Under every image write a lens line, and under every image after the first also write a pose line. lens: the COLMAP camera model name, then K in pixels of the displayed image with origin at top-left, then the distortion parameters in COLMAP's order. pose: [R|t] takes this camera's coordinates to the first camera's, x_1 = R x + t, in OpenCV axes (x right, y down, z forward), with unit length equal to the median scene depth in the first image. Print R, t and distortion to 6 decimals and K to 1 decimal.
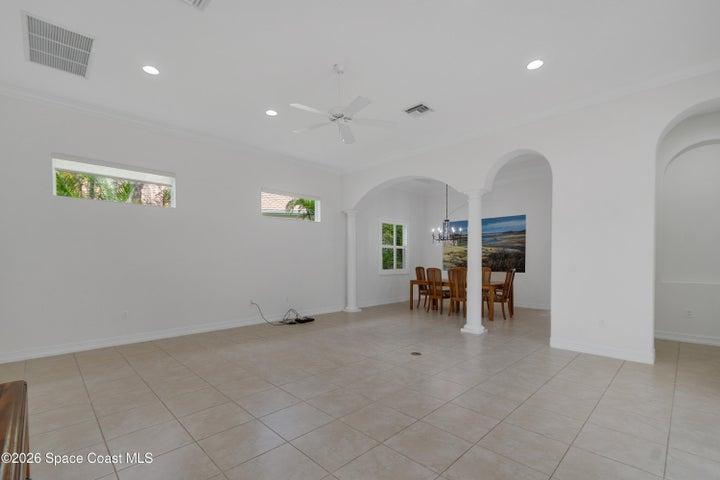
lens RADIAL K [[330.0, 0, 353.4], [0, 330.0, 261.7], [0, 0, 1]] dist [0.011276, -0.000421]
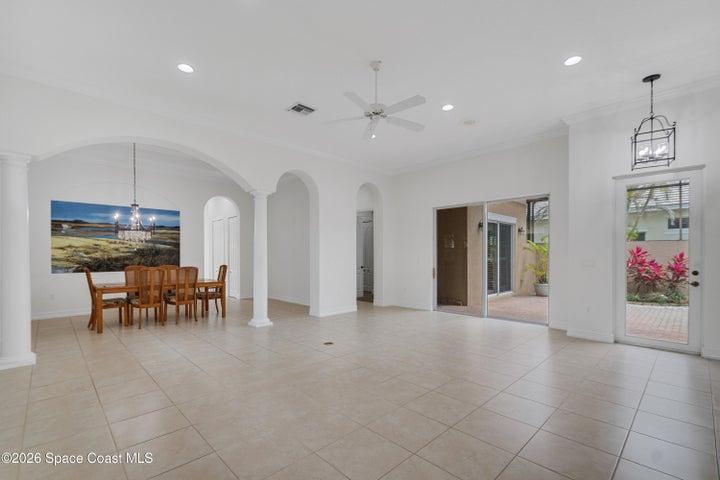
lens RADIAL K [[330.0, 0, 348.7], [0, 330.0, 256.5], [0, 0, 1]] dist [0.011276, -0.000421]
pose [[0.007410, 0.000895, 0.999972, -0.450030], [0.012632, 0.999920, -0.000989, 0.001118], [-0.999893, 0.012639, 0.007398, 0.478393]]
